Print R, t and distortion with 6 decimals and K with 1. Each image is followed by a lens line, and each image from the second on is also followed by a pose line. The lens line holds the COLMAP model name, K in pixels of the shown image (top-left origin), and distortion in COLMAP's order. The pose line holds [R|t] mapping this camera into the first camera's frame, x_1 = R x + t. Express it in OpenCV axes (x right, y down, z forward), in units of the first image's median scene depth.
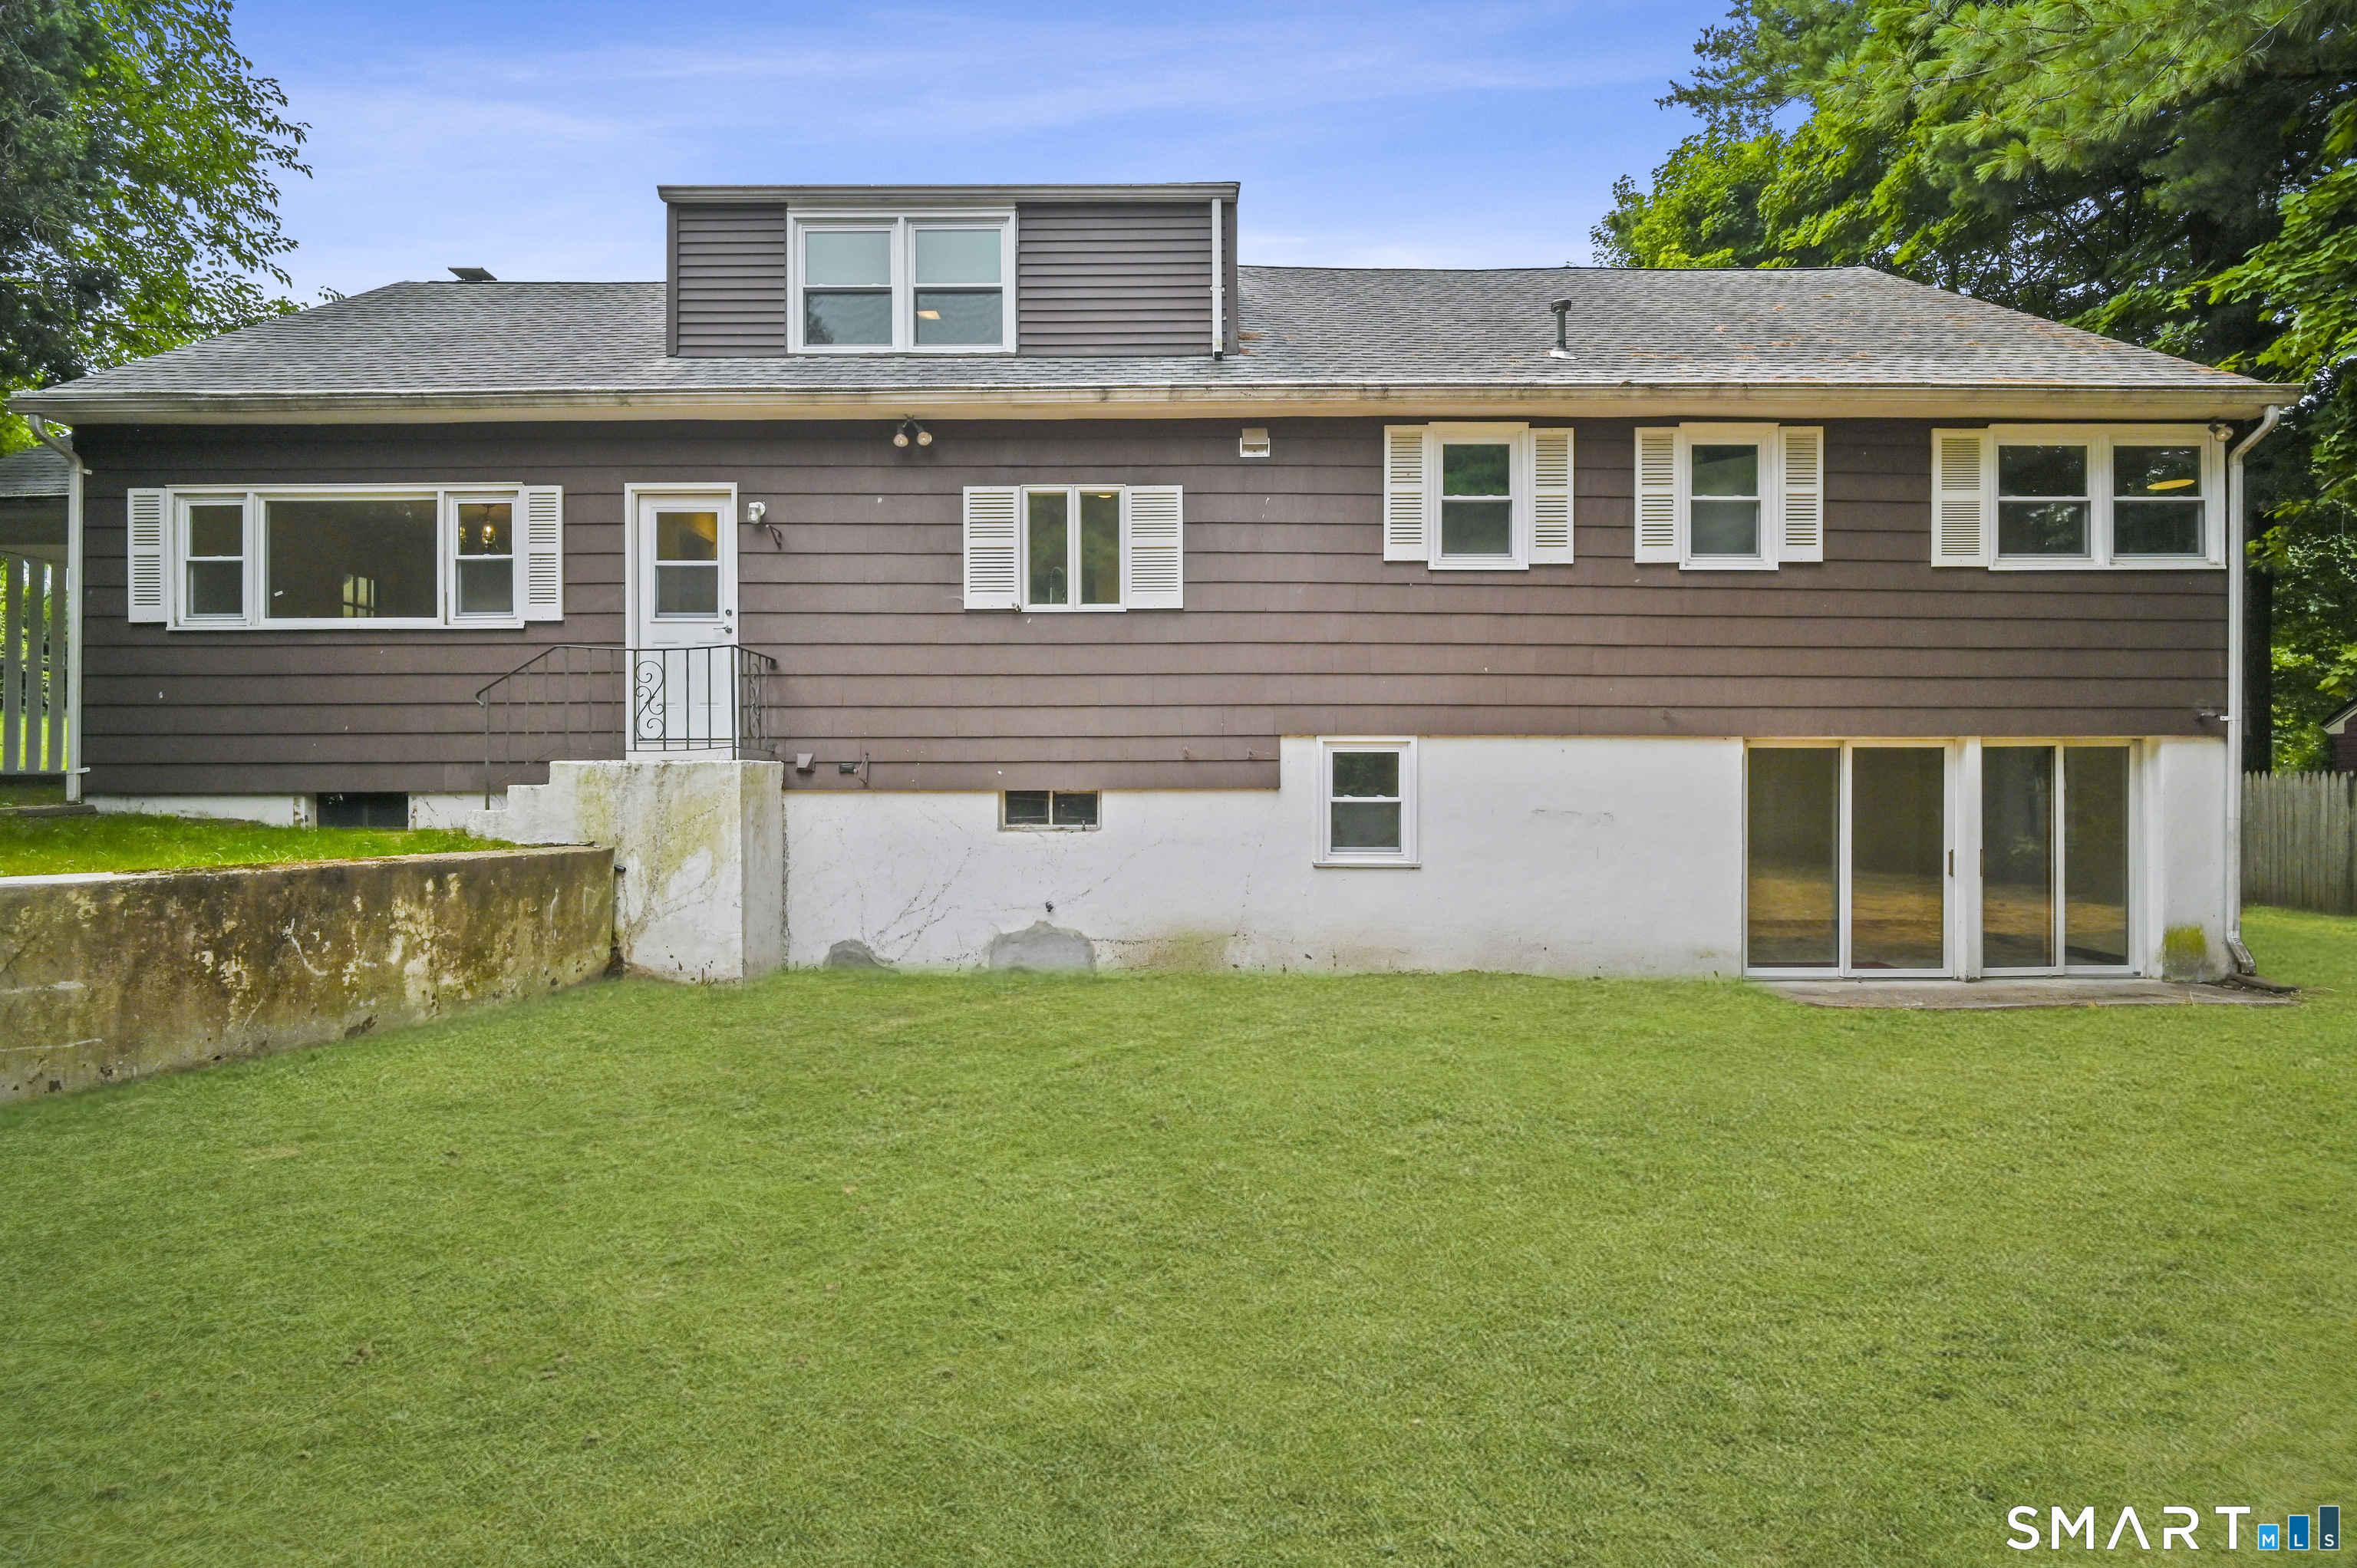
lens RADIAL K [[1100.1, 0, 1172.6], [0, 1100.1, 778.3], [0, 0, 1]] dist [-0.006243, -0.002110]
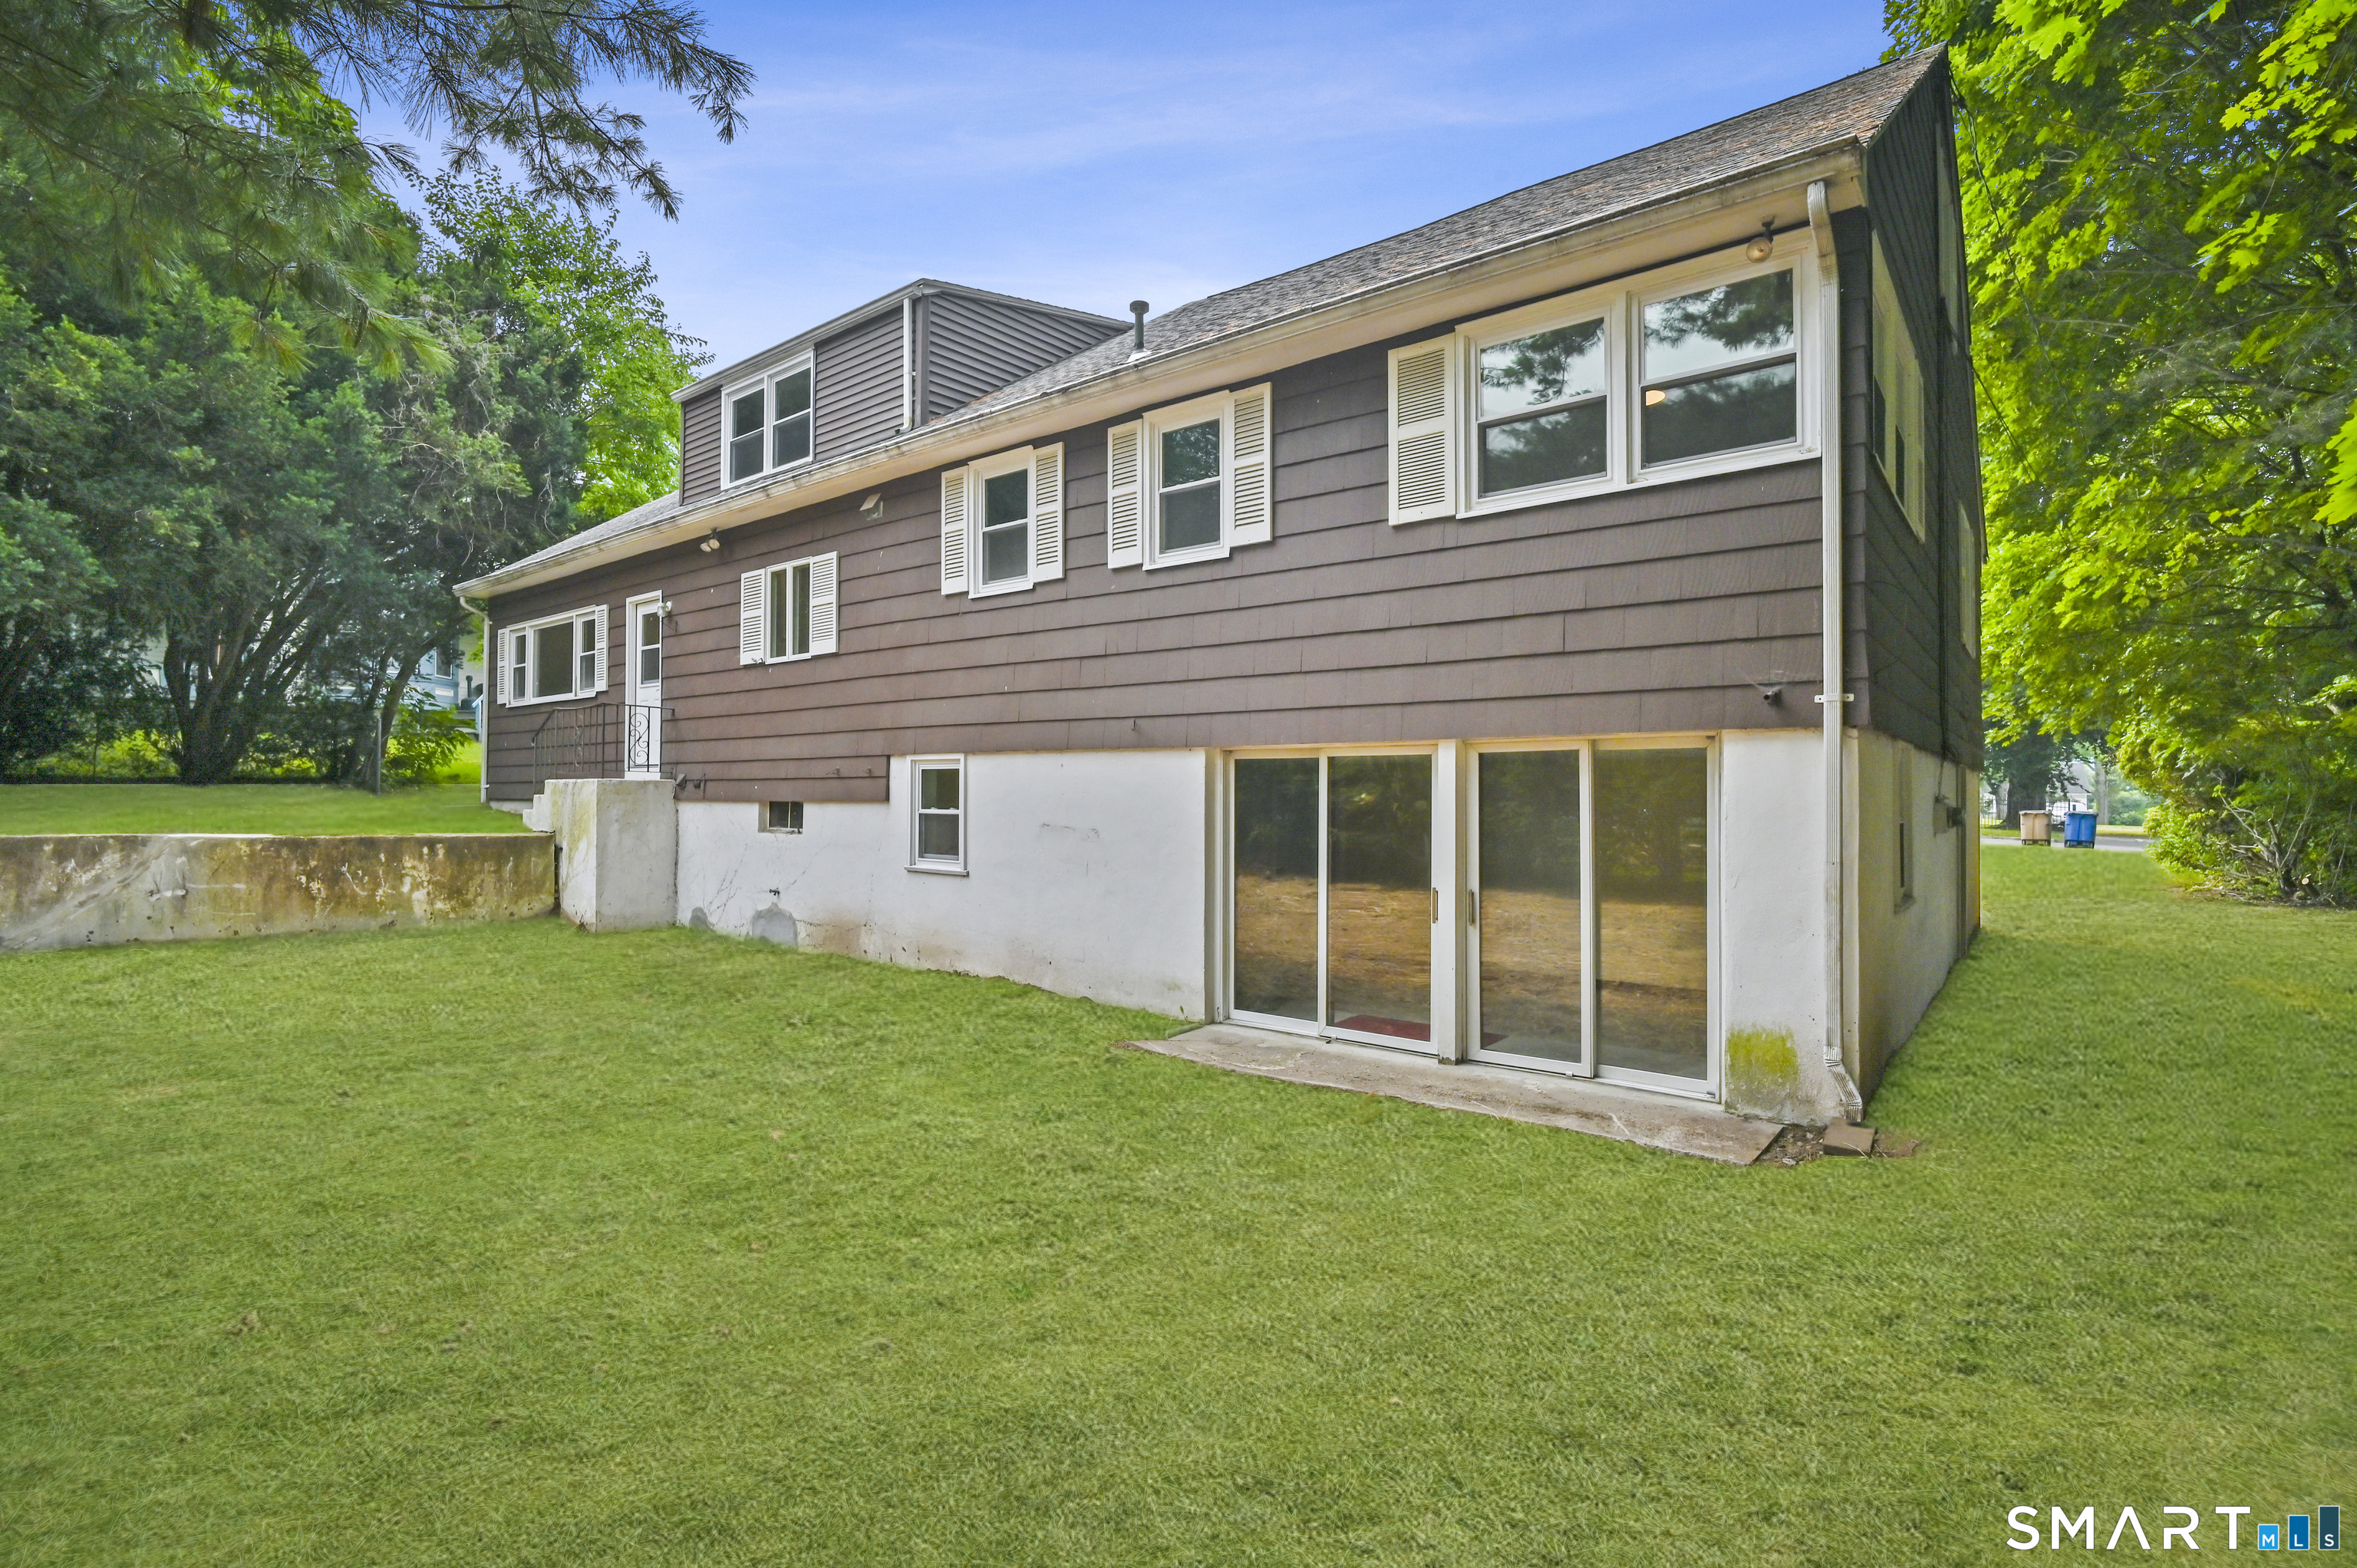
lens RADIAL K [[1100.1, 0, 1181.7], [0, 1100.1, 774.9], [0, 0, 1]] dist [-0.006243, -0.002110]
pose [[0.780625, -0.006938, -0.624961, 1.064431], [-0.005880, 0.999813, -0.018444, 0.001173], [0.624972, 0.018073, 0.780438, 0.291918]]
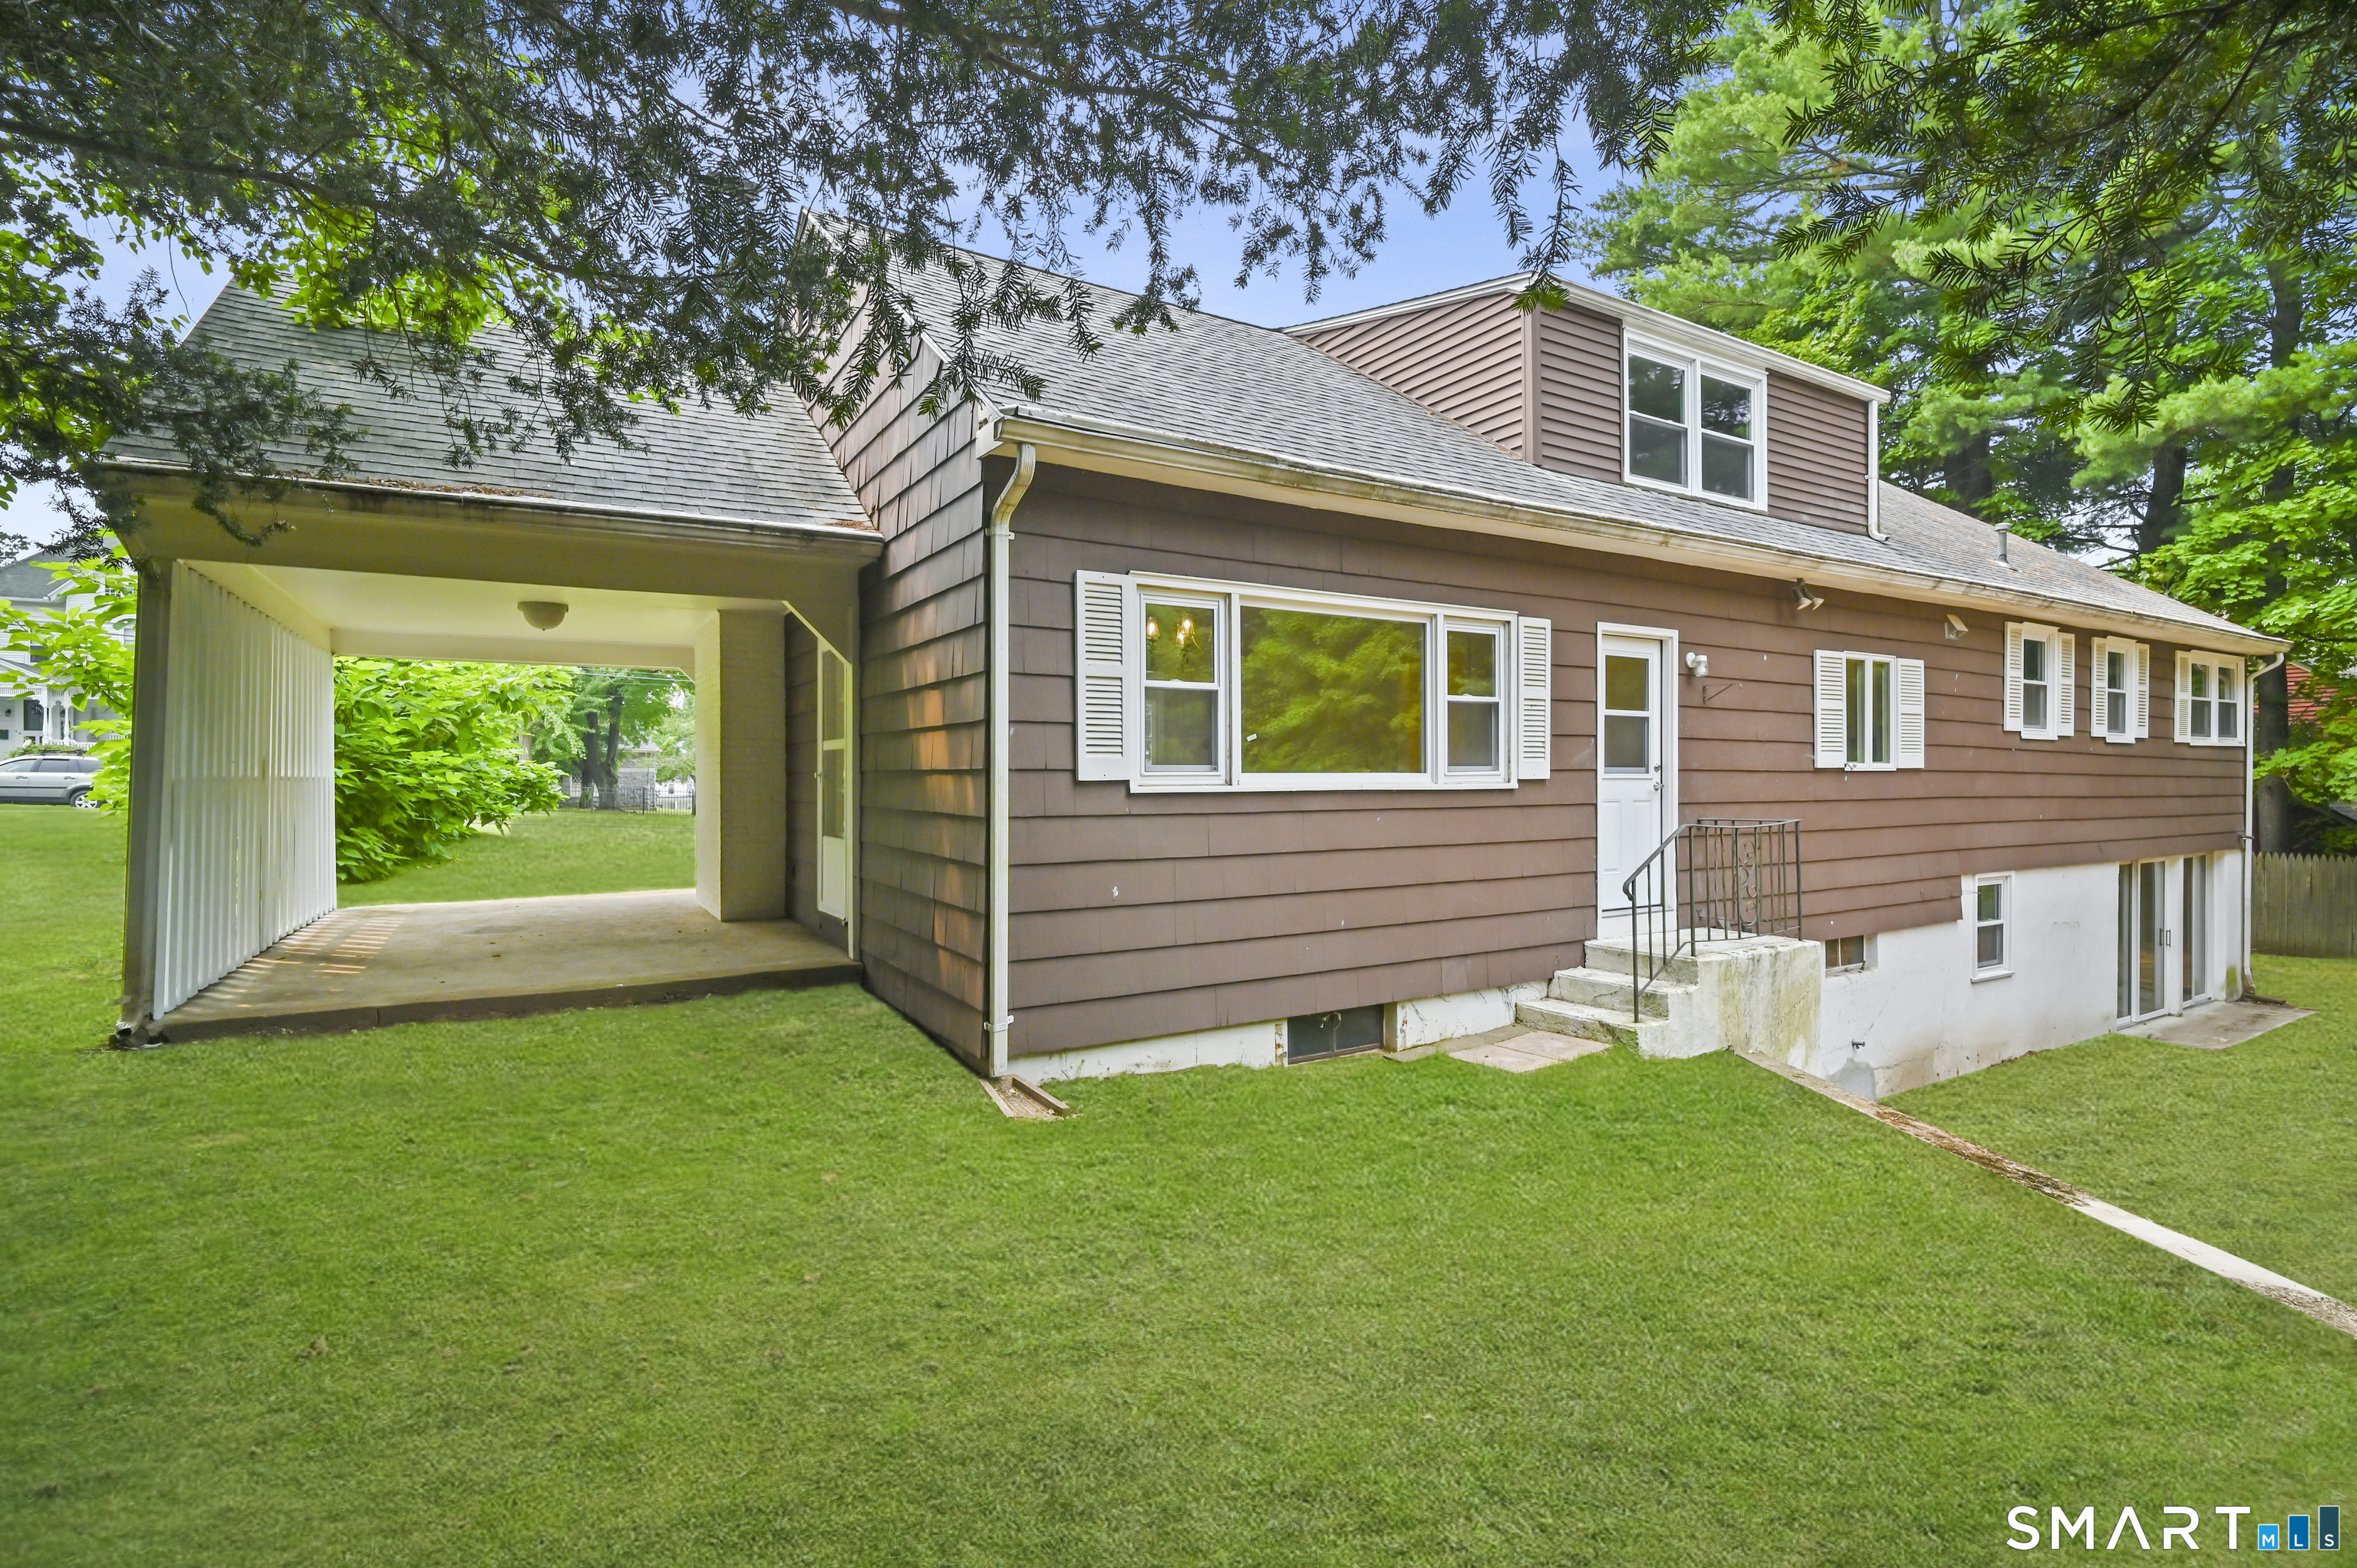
lens RADIAL K [[1100.1, 0, 1176.3], [0, 1100.1, 779.6], [0, 0, 1]] dist [-0.006243, -0.002110]
pose [[0.857009, -0.001767, 0.515298, -1.238863], [0.003728, 0.999989, -0.002771, -0.142068], [-0.515288, 0.004295, 0.857006, 0.423908]]
